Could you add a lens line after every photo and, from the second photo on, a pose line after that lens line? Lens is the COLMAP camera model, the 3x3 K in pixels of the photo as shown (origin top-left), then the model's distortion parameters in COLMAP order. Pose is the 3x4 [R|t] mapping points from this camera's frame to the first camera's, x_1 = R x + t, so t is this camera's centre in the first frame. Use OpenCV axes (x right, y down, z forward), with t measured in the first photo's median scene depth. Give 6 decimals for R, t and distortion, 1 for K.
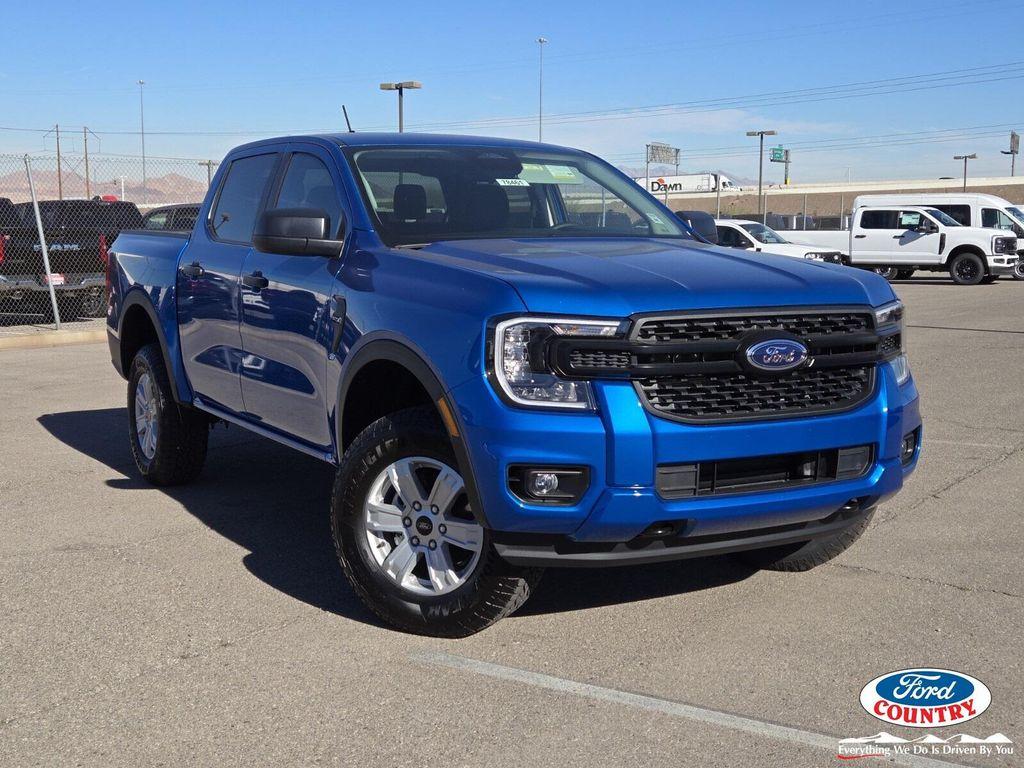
lens RADIAL K [[1490.7, 0, 518.8], [0, 1490.7, 389.5], [0, 0, 1]] dist [0.228041, 0.000000]
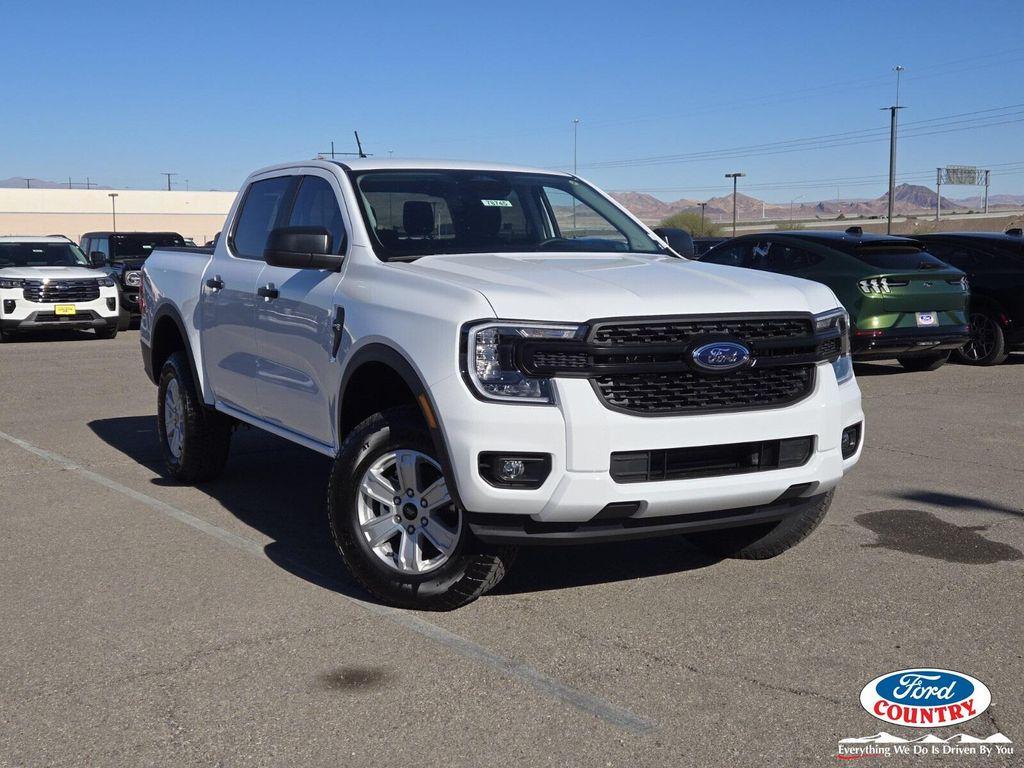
lens RADIAL K [[1490.7, 0, 510.5], [0, 1490.7, 378.0], [0, 0, 1]] dist [0.228041, 0.000000]
pose [[0.999457, -0.000543, -0.032953, 0.050828], [-0.000093, 0.999814, -0.019284, 0.014822], [0.032958, 0.019277, 0.999271, -0.121160]]
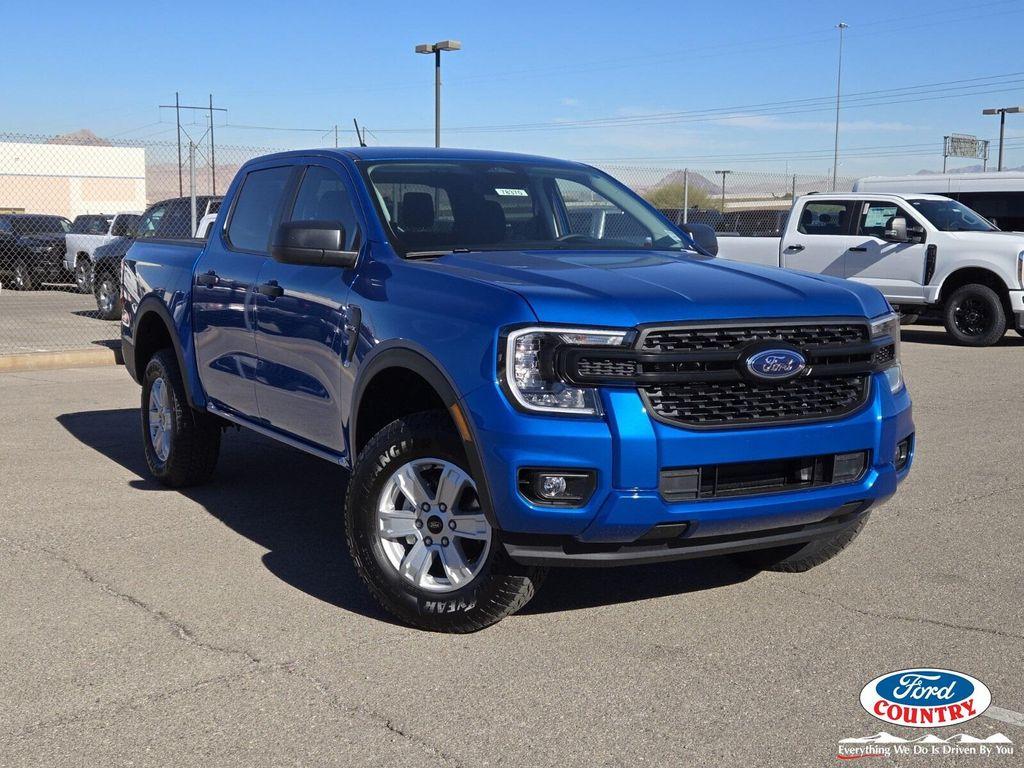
lens RADIAL K [[1490.7, 0, 516.2], [0, 1490.7, 386.2], [0, 0, 1]] dist [0.228041, 0.000000]
pose [[0.999985, 0.005372, 0.000487, -0.009009], [-0.005368, 0.999963, -0.006679, 0.000221], [-0.000523, 0.006676, 0.999978, -0.043677]]
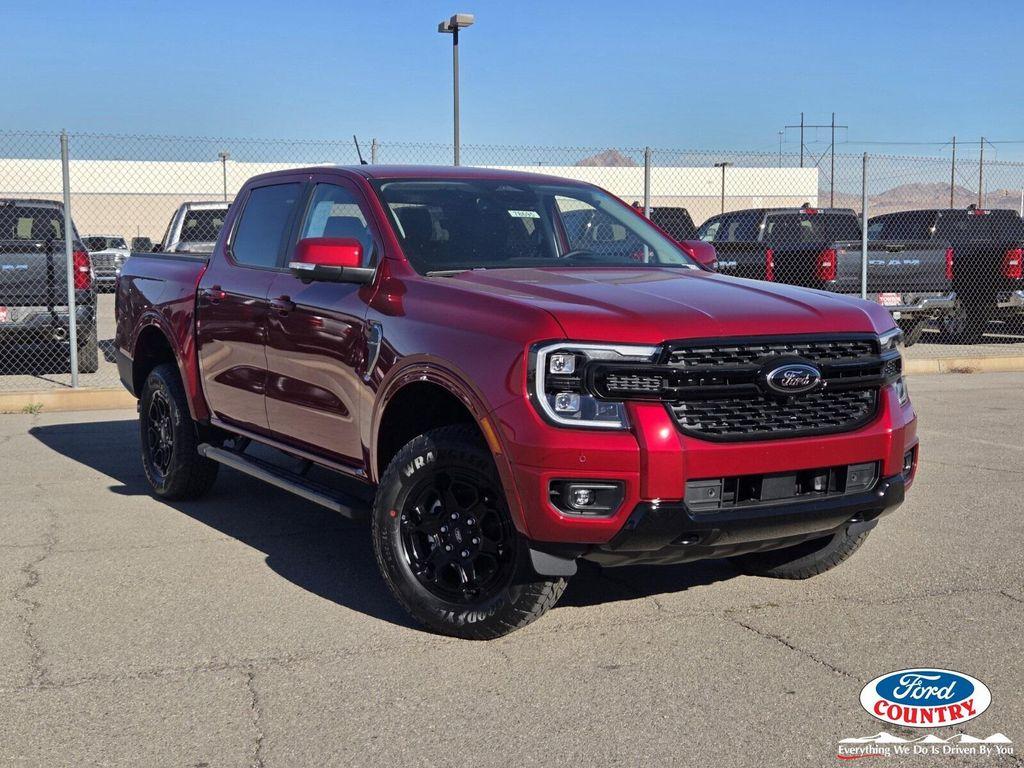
lens RADIAL K [[1490.7, 0, 510.6], [0, 1490.7, 385.0], [0, 0, 1]] dist [0.228041, 0.000000]
pose [[0.999475, 0.002812, 0.032283, -0.066438], [-0.002385, 0.999909, -0.013261, -0.003347], [-0.032318, 0.013177, 0.999391, -0.077287]]
